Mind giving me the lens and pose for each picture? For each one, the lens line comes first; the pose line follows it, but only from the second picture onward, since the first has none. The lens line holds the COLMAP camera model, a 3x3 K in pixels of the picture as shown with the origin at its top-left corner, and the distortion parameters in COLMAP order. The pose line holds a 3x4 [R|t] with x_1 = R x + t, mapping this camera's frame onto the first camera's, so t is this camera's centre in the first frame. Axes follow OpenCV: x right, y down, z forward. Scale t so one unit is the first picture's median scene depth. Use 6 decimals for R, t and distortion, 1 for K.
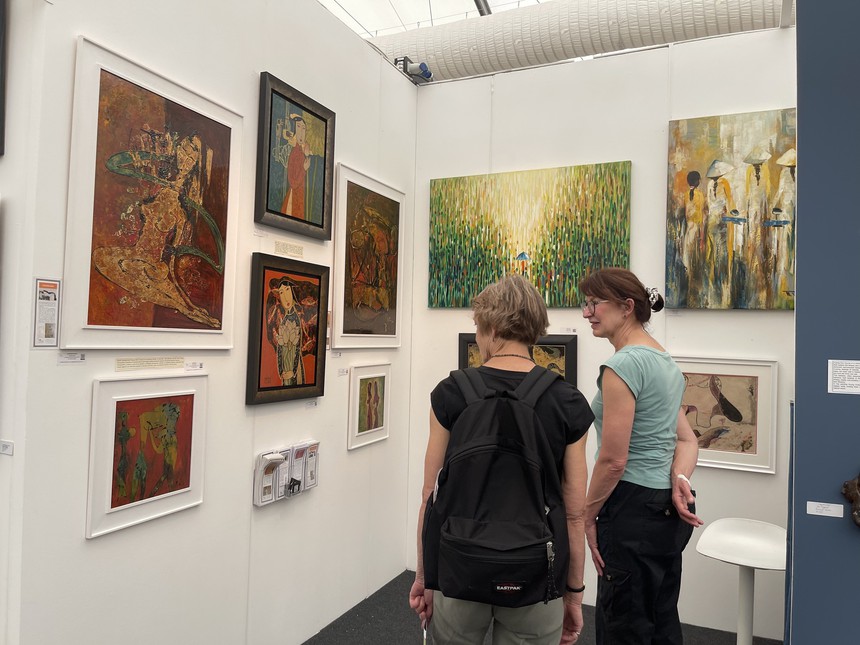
lens RADIAL K [[642.0, 0, 430.4], [0, 642.0, 322.8], [0, 0, 1]] dist [0.008341, -0.004338]
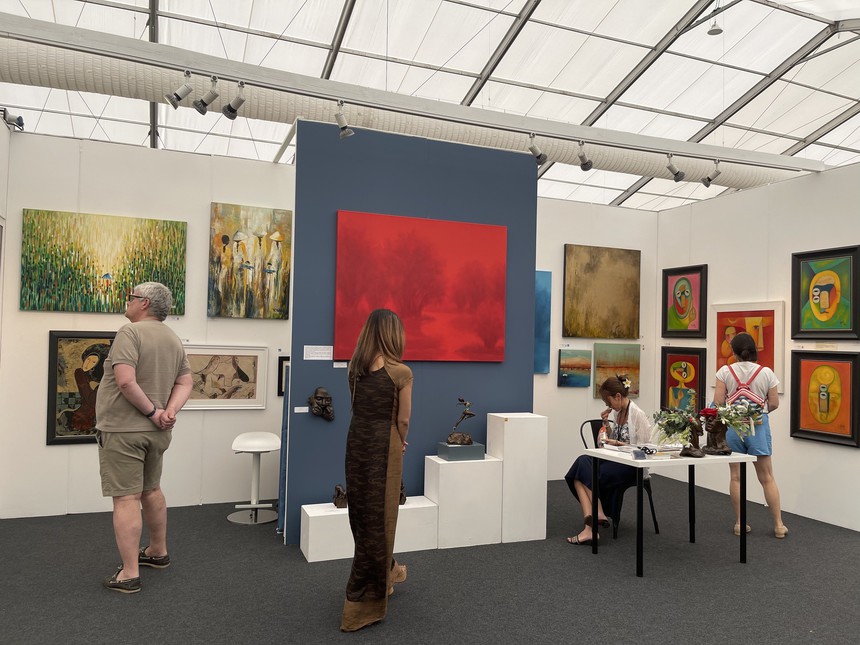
lens RADIAL K [[642.0, 0, 429.0], [0, 642.0, 323.4], [0, 0, 1]] dist [0.008341, -0.004338]
pose [[0.675210, 0.008133, 0.737581, -0.465653], [-0.023242, 0.999677, 0.010253, -0.034092], [-0.737259, -0.024066, 0.675181, -0.529891]]
